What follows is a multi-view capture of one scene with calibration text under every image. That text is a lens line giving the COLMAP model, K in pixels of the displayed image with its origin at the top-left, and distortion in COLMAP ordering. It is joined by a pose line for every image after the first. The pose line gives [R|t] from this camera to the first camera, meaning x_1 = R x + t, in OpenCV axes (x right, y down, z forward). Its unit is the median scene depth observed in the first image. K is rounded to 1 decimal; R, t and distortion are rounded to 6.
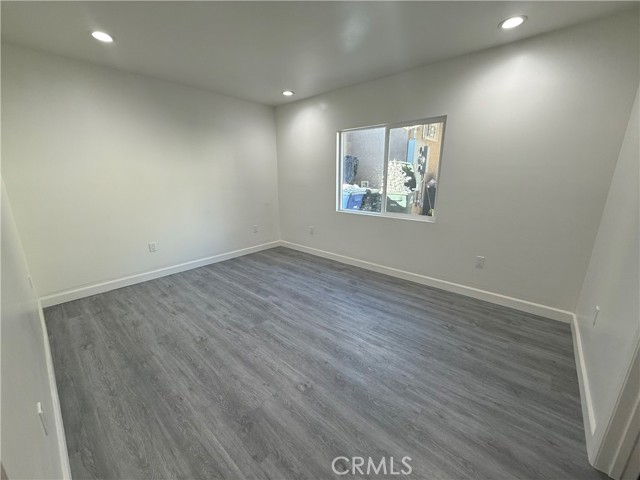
lens RADIAL K [[253.8, 0, 318.5], [0, 253.8, 239.3], [0, 0, 1]] dist [-0.000806, 0.000027]
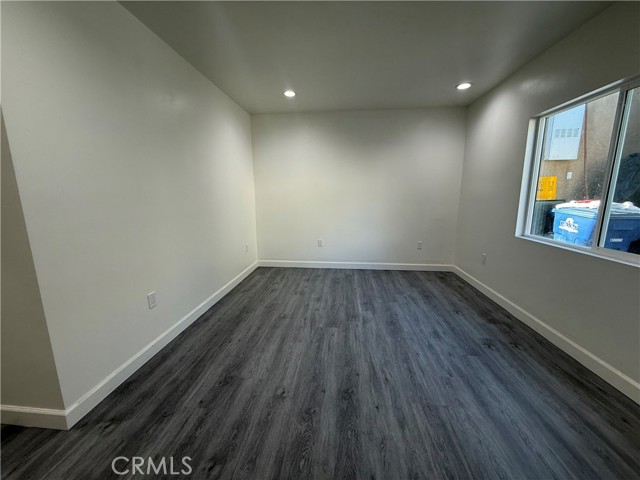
lens RADIAL K [[253.8, 0, 318.8], [0, 253.8, 240.4], [0, 0, 1]] dist [-0.000806, 0.000027]
pose [[0.588007, 0.146234, -0.795527, 0.419610], [-0.197628, 0.979687, 0.034011, -0.028268], [0.784341, 0.137219, 0.604963, 0.262146]]
